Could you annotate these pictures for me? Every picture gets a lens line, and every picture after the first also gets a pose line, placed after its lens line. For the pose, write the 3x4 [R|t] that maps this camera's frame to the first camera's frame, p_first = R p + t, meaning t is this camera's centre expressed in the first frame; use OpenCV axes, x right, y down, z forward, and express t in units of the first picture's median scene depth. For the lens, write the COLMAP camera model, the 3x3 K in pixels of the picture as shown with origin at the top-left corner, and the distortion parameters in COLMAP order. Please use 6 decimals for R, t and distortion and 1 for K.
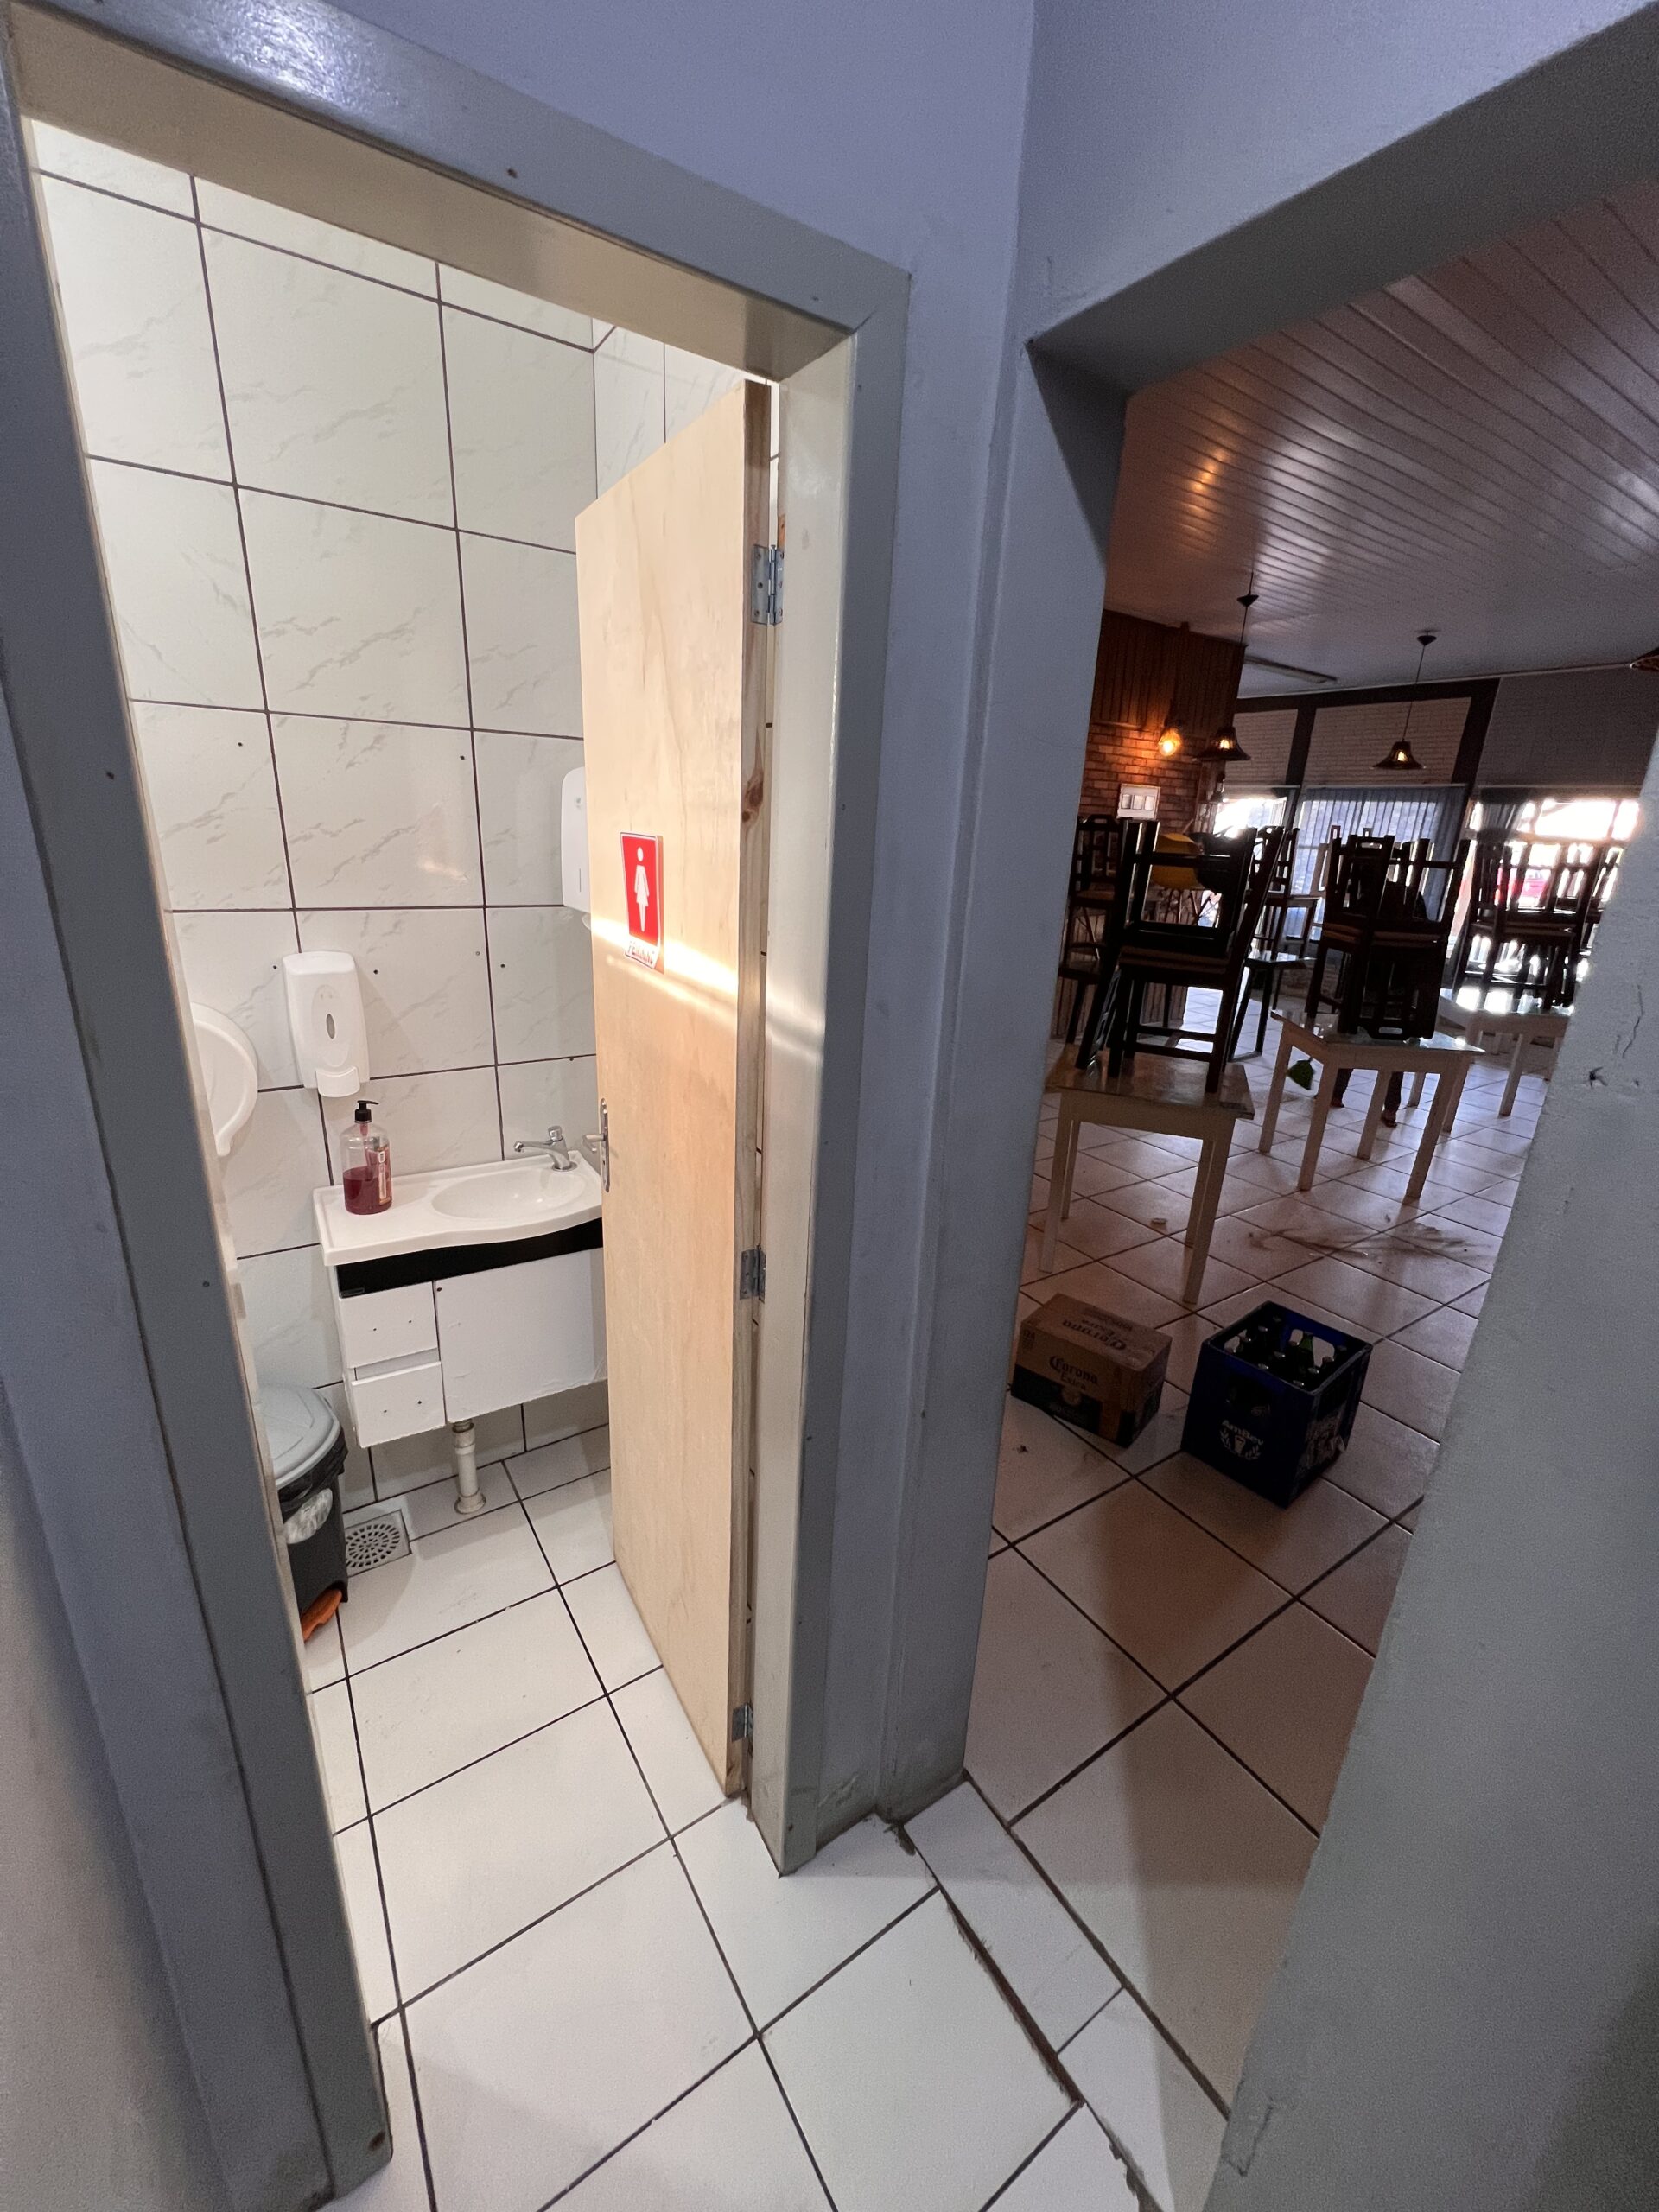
lens RADIAL K [[891.1, 0, 836.7], [0, 891.1, 1102.3], [0, 0, 1]] dist [0.000131, -0.000109]
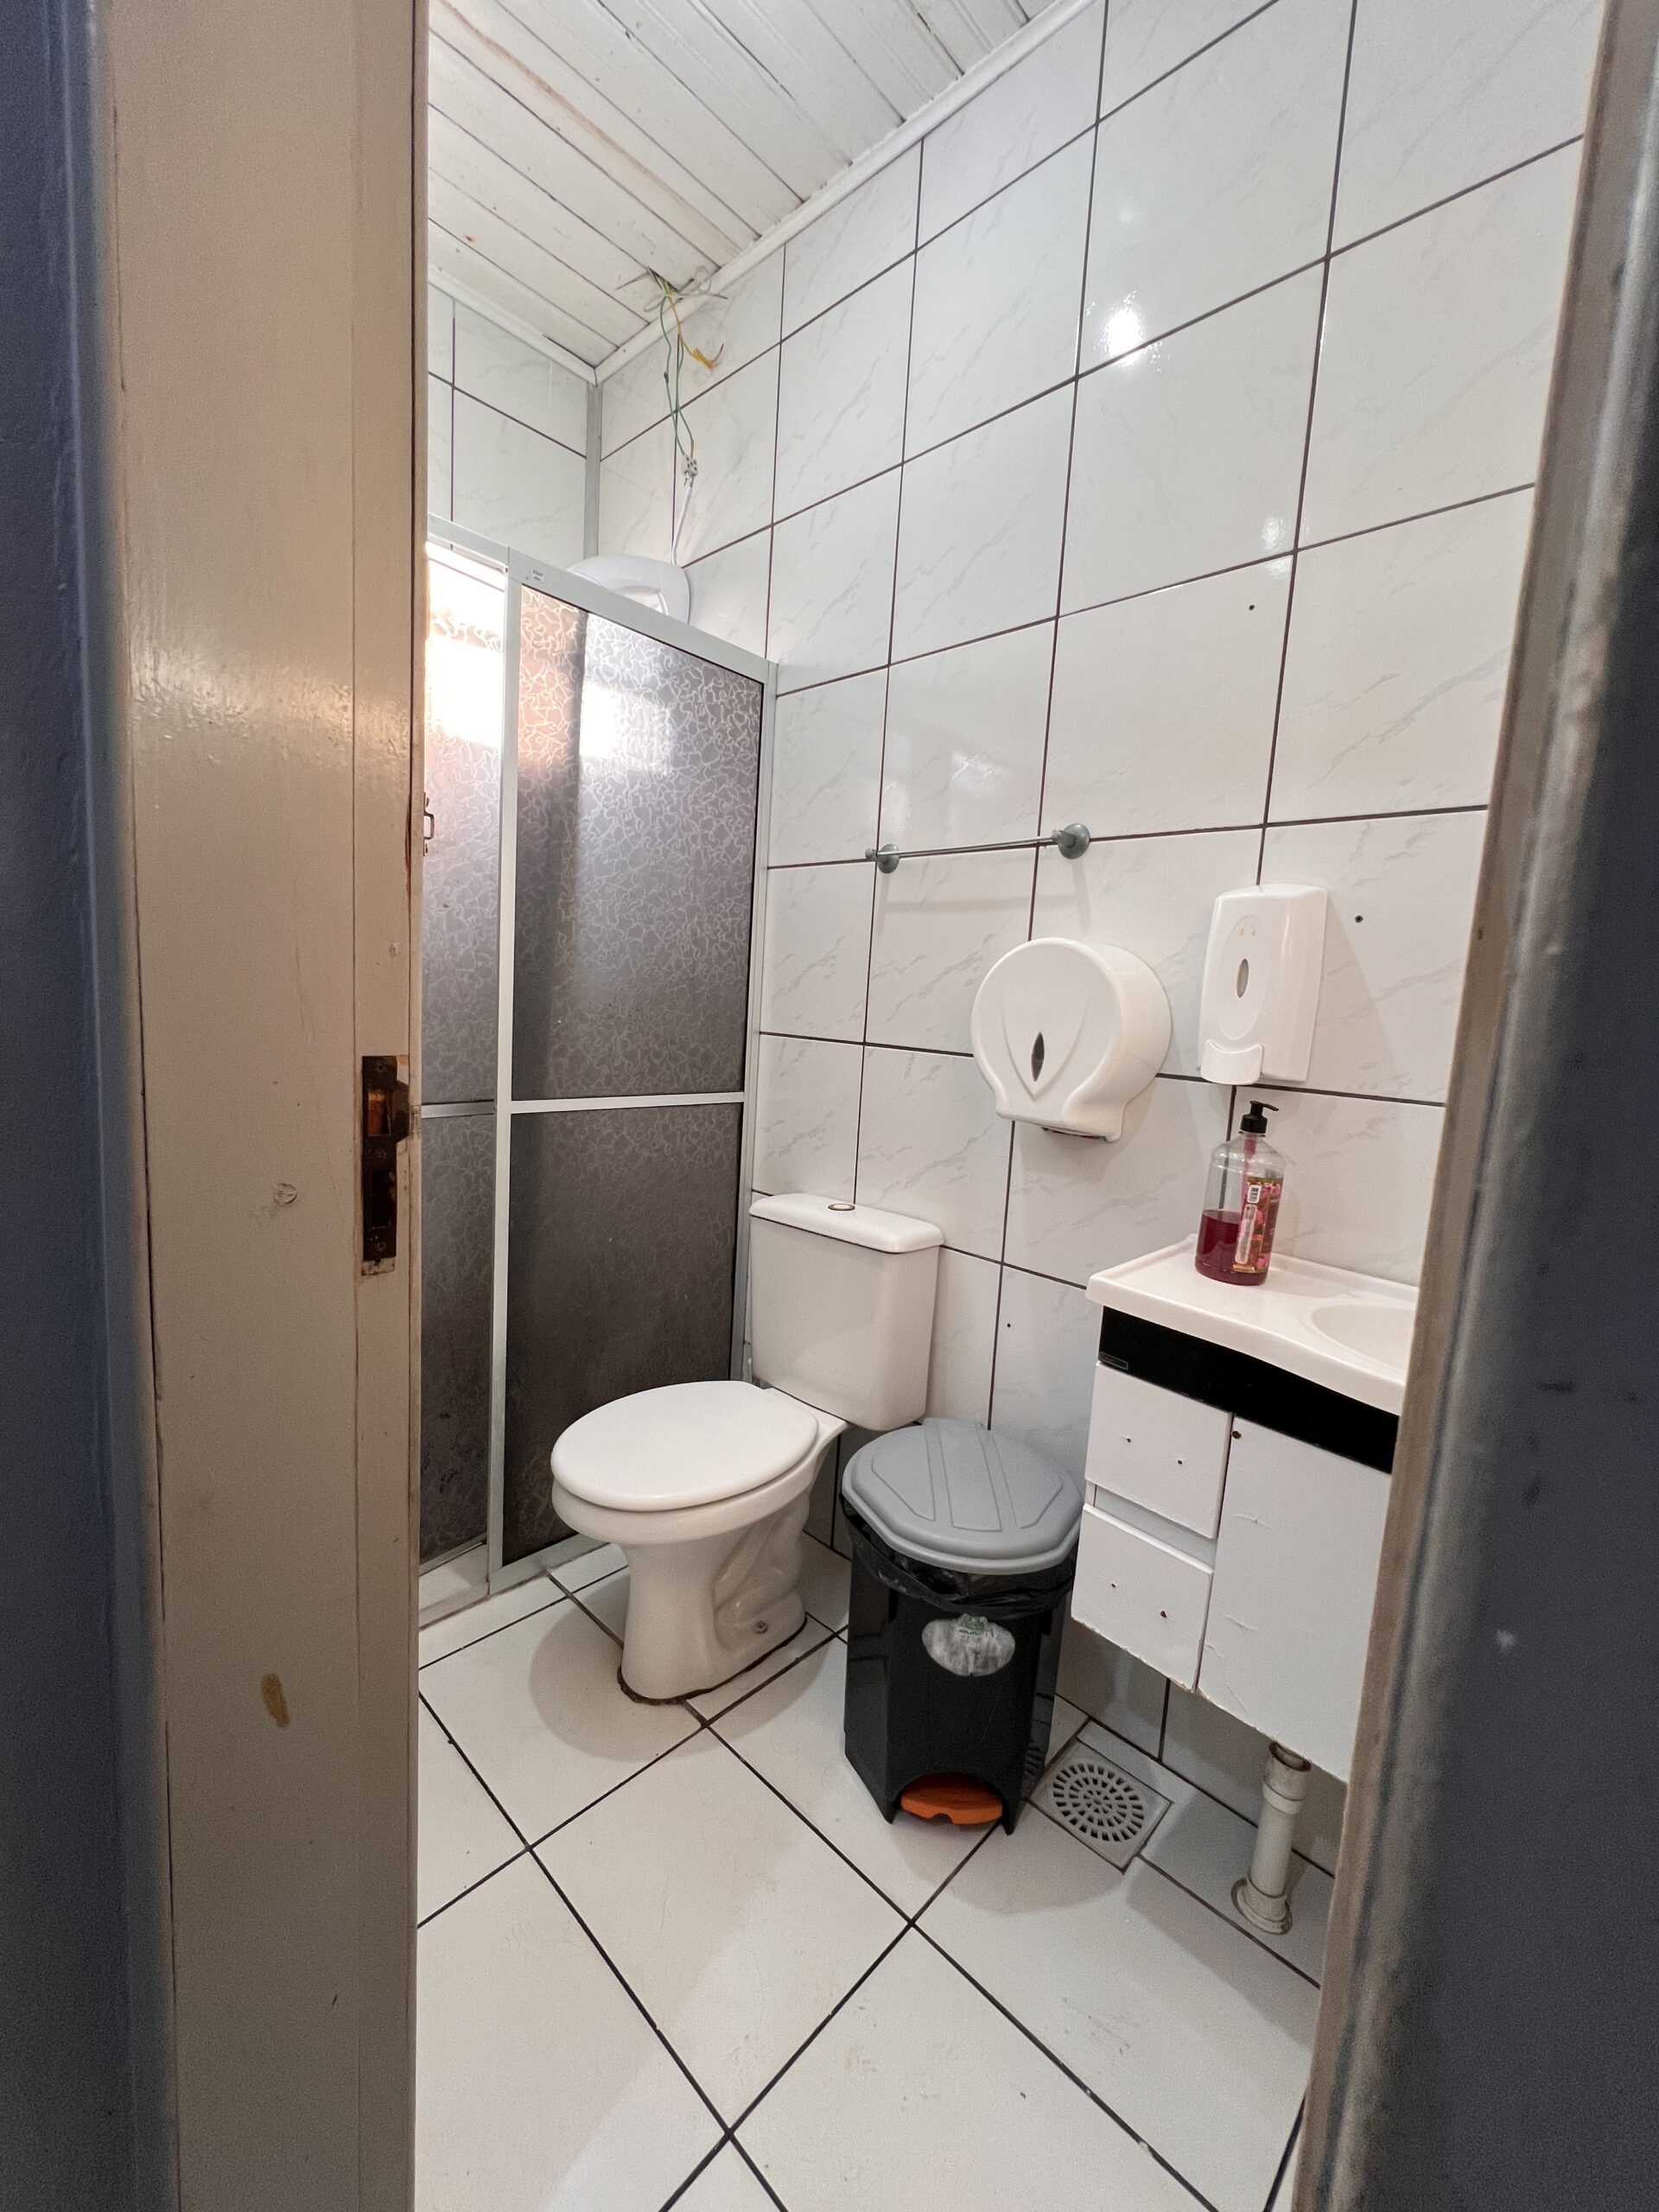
lens RADIAL K [[891.1, 0, 842.6], [0, 891.1, 1095.1], [0, 0, 1]] dist [0.000131, -0.000109]
pose [[0.228829, 0.079630, -0.970204, 0.016316], [-0.353046, 0.935583, -0.006479, 0.101081], [0.907191, 0.344010, 0.242202, 0.561122]]
